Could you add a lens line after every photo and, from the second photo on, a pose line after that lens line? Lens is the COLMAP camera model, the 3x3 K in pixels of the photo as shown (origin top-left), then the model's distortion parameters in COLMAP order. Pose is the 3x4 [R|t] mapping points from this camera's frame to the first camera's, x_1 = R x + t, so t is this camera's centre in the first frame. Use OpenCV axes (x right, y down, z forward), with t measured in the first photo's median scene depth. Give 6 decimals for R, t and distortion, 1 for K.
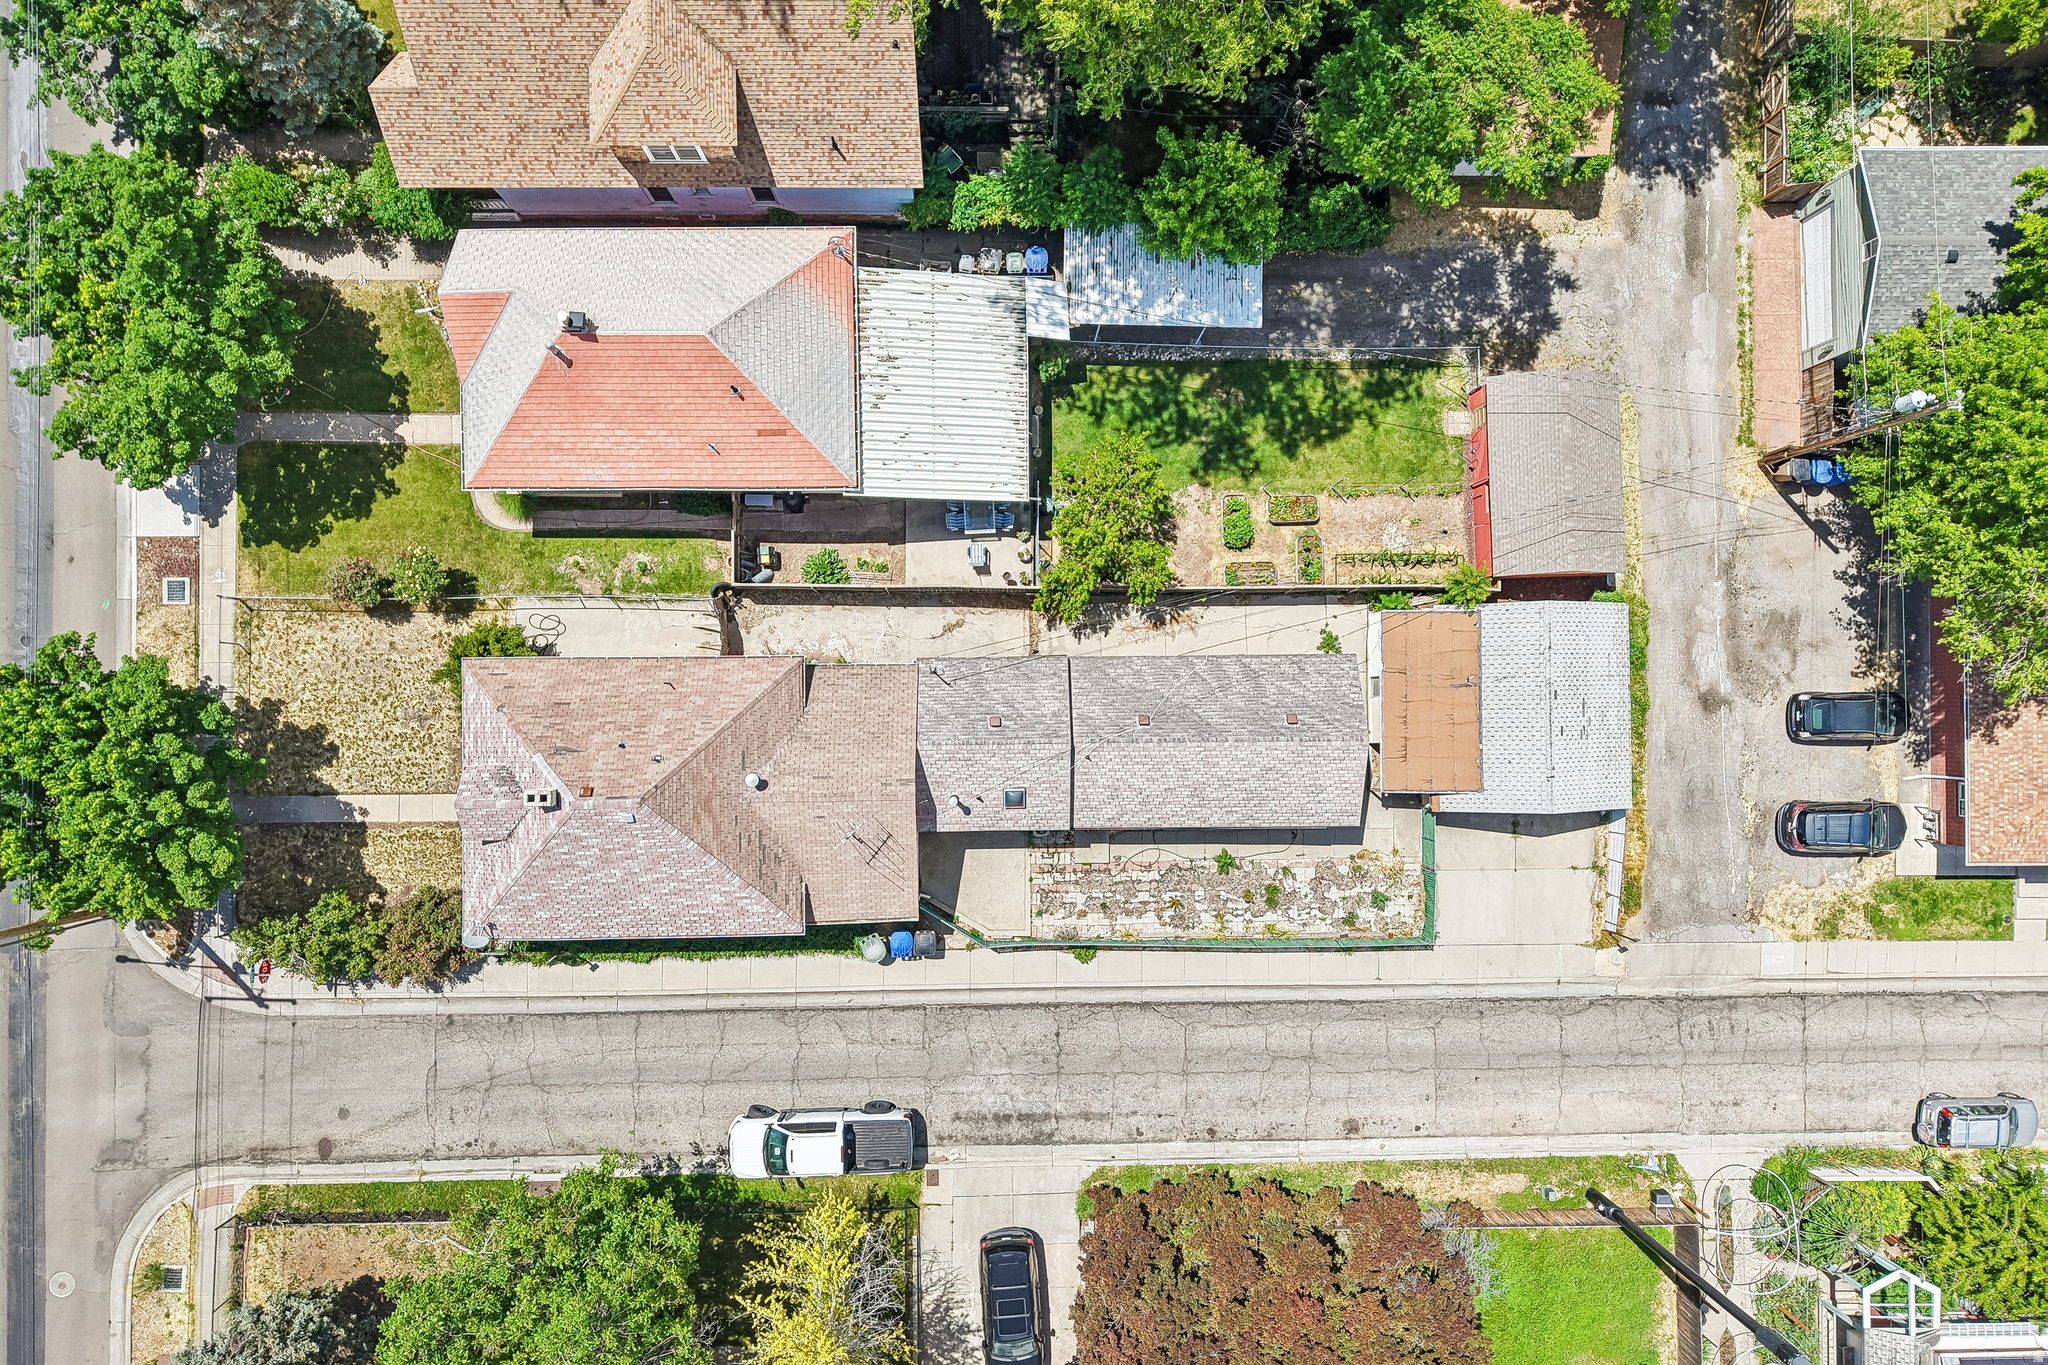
lens RADIAL K [[1352.6, 0, 1025.8], [0, 1352.6, 708.3], [0, 0, 1]] dist [0.056702, -0.062832]
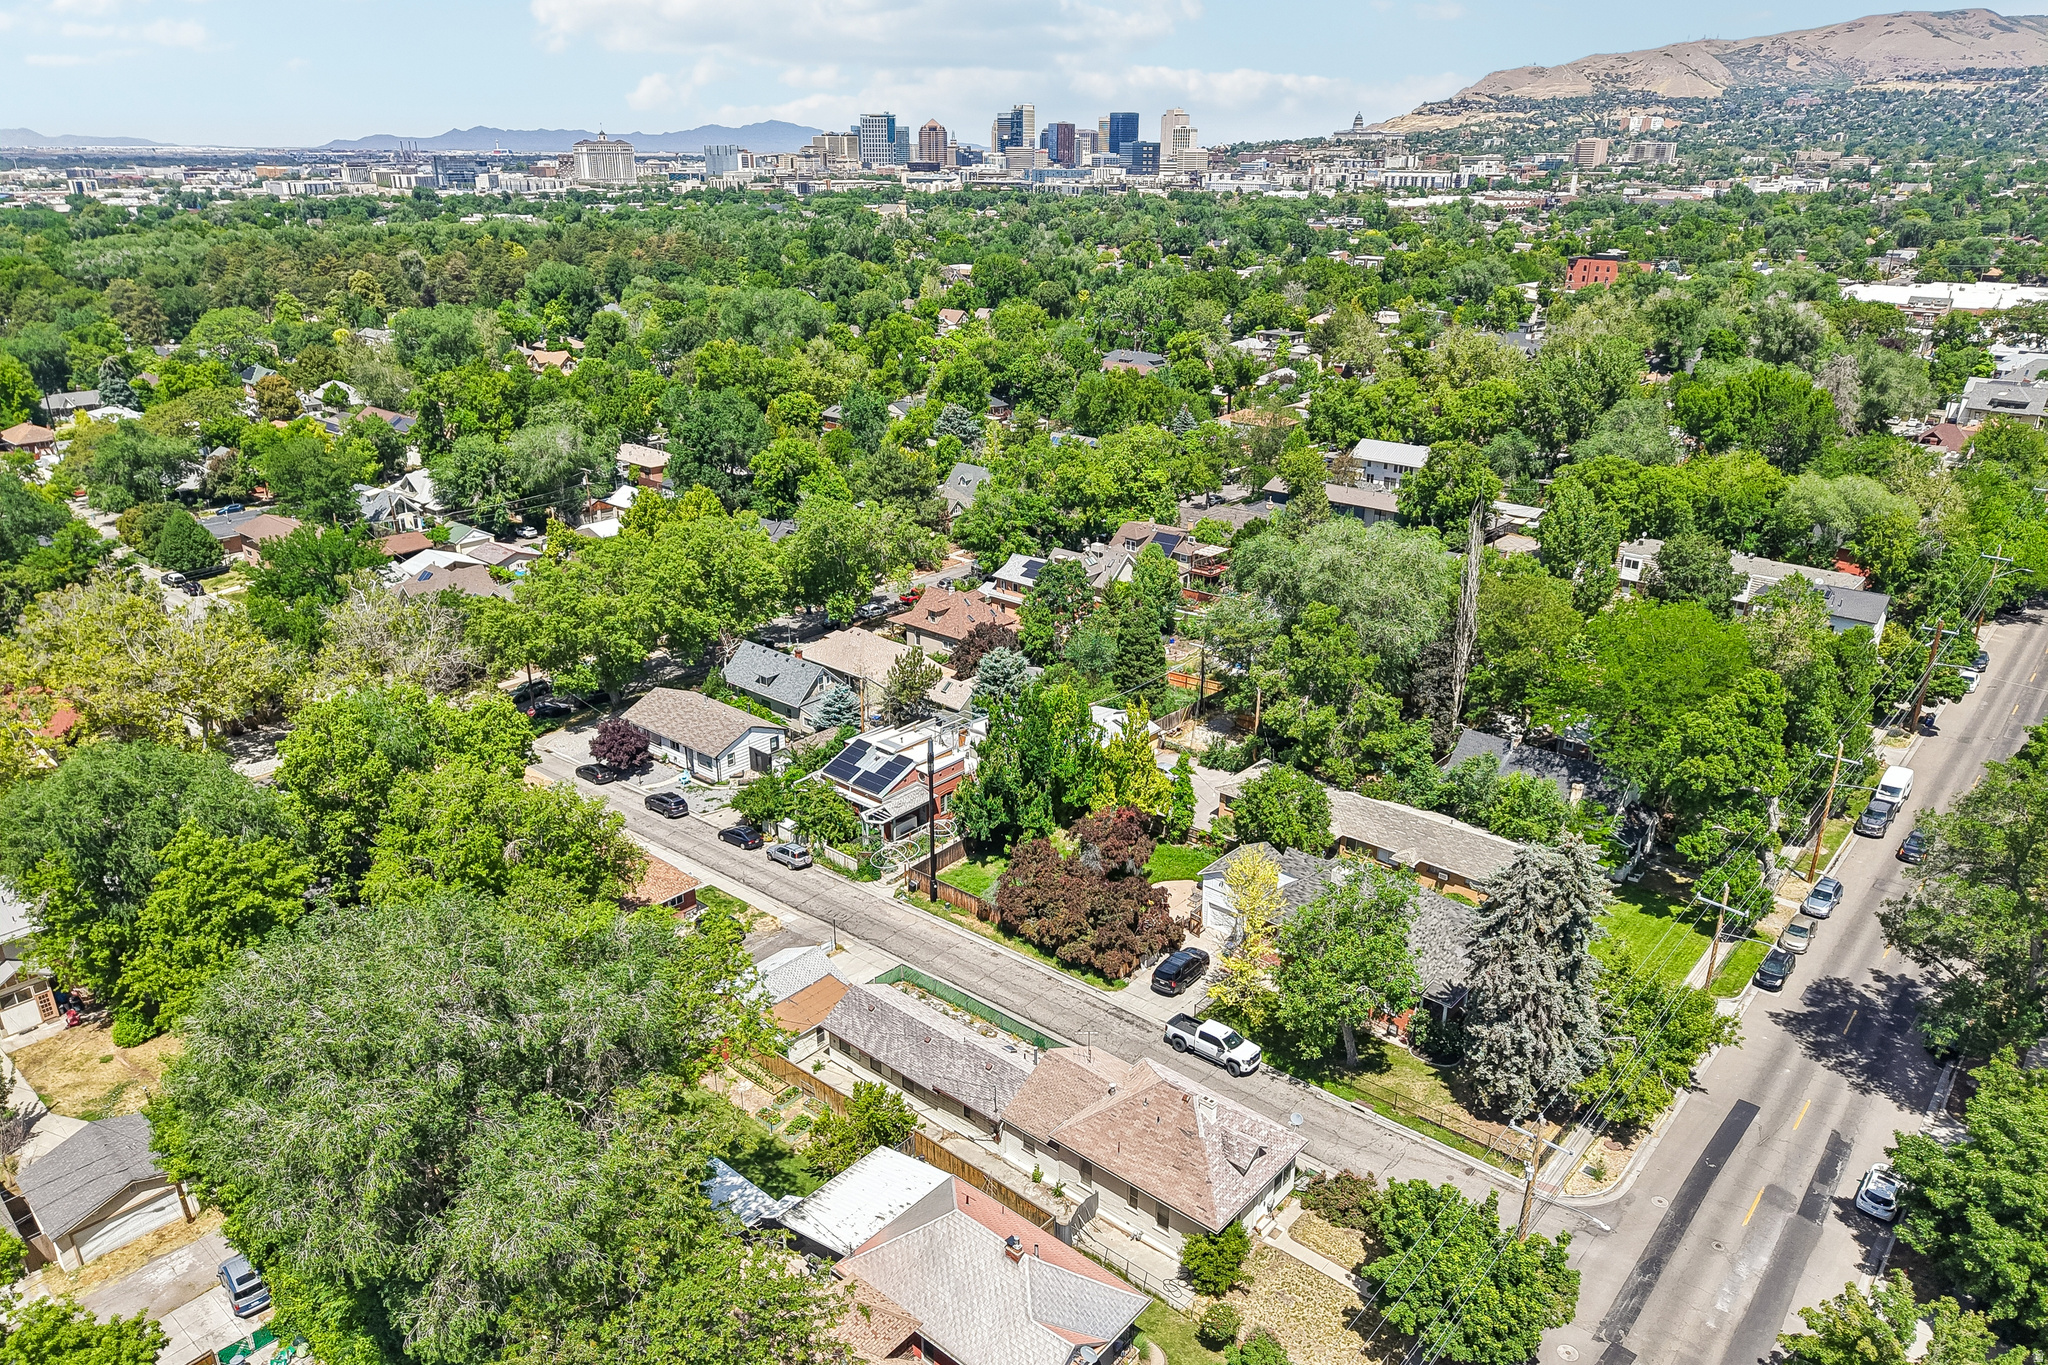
lens RADIAL K [[1378.9, 0, 1036.5], [0, 1378.9, 686.8], [0, 0, 1]] dist [0.006253, 0.000427]
pose [[-0.756812, -0.271783, 0.594449, -0.922305], [0.652414, -0.258569, 0.712389, -1.015457], [-0.039909, 0.926971, 0.373003, -0.125948]]
